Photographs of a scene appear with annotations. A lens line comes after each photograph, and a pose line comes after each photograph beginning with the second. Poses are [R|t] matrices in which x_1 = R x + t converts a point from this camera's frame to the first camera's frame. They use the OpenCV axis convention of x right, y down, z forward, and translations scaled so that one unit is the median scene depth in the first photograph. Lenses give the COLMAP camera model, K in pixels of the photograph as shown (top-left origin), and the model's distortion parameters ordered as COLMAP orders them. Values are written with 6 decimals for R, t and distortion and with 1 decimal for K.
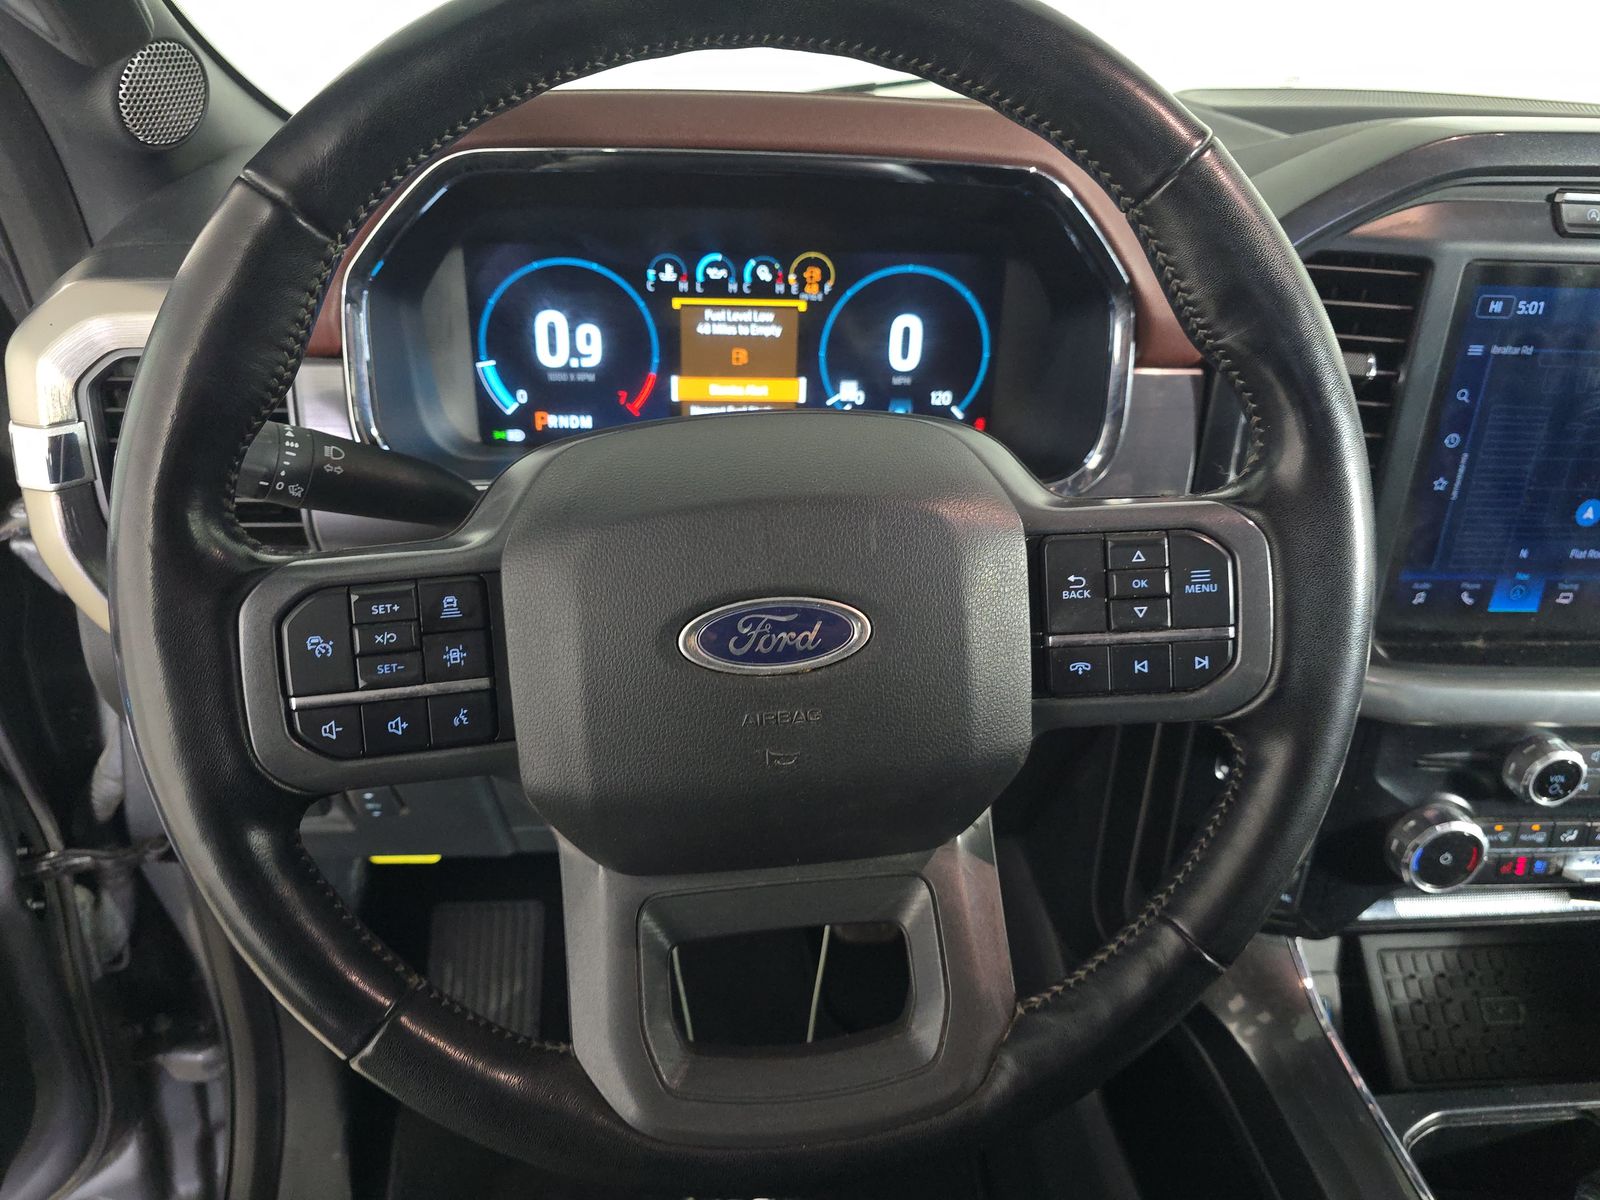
lens RADIAL K [[1074.5, 0, 778.1], [0, 1074.5, 603.4], [0, 0, 1]] dist [0.046256, -0.052023]
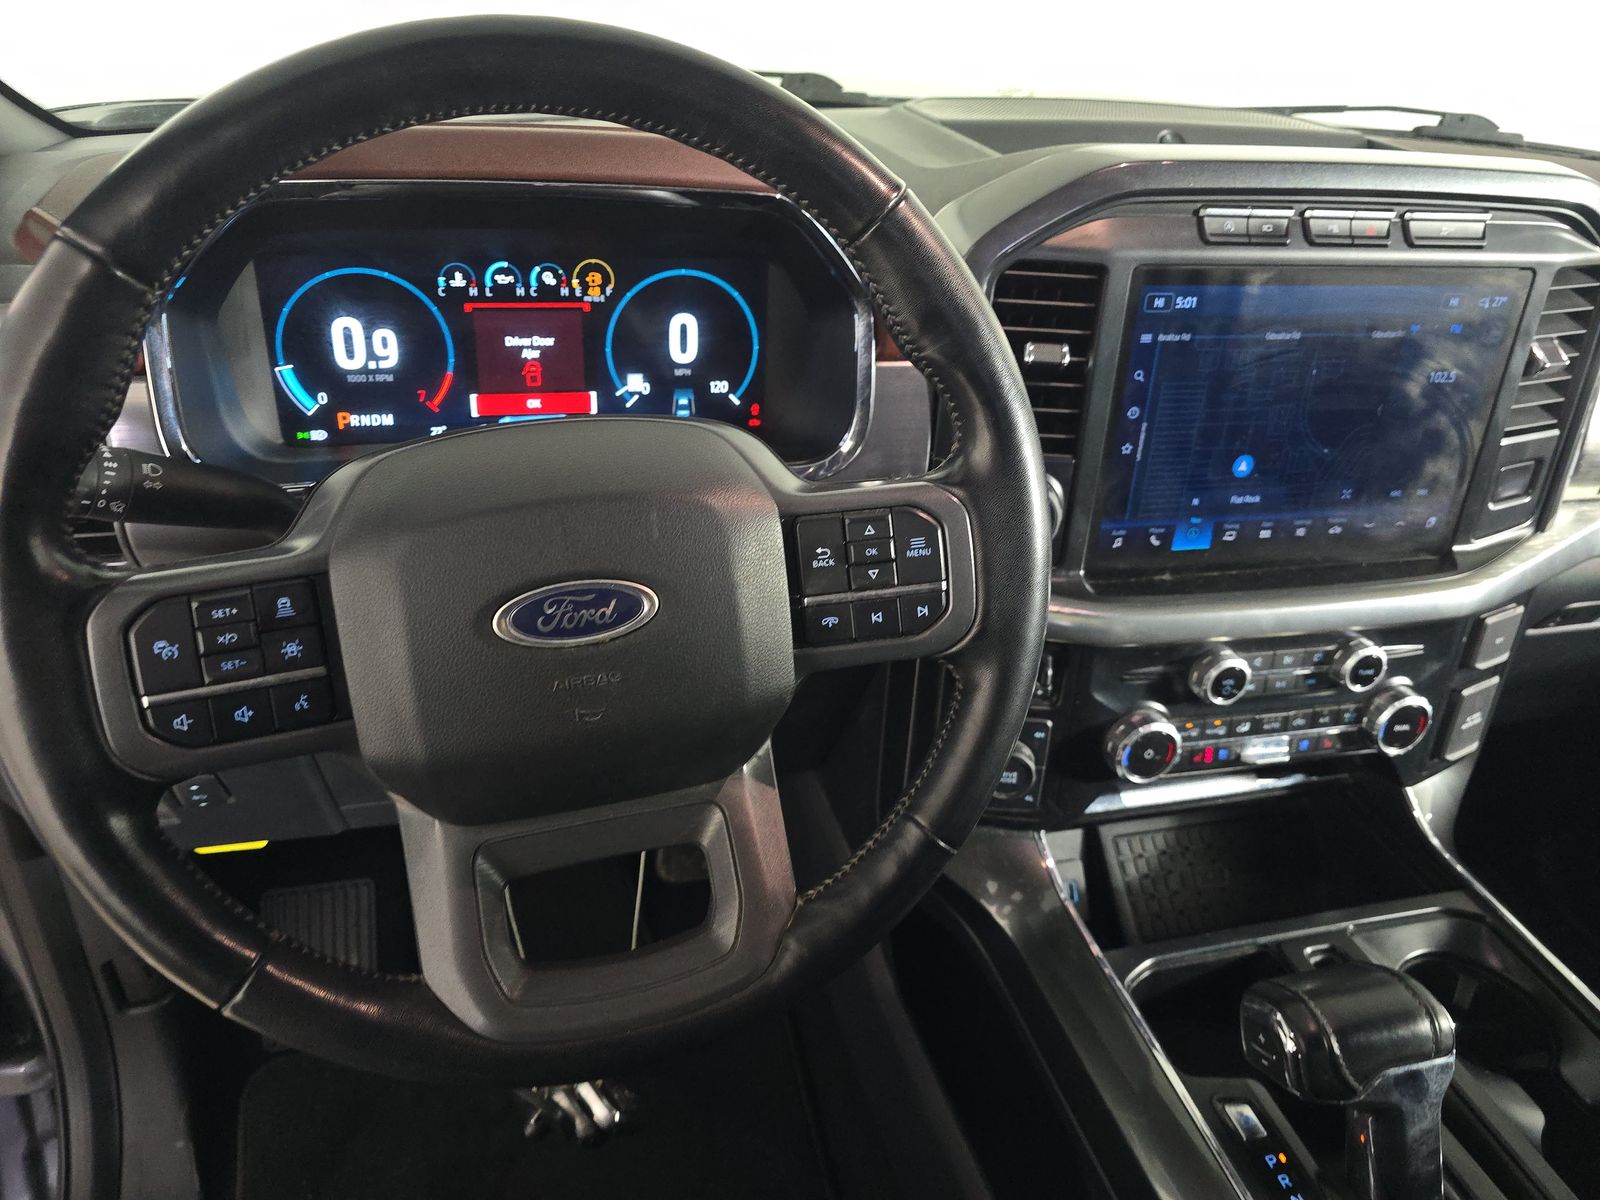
lens RADIAL K [[1074.5, 0, 778.1], [0, 1074.5, 603.4], [0, 0, 1]] dist [0.046256, -0.052023]
pose [[0.983624, -0.065160, 0.168039, 0.010310], [0.058822, 0.997366, 0.042428, -0.011112], [-0.170361, -0.031849, 0.984867, -0.129815]]
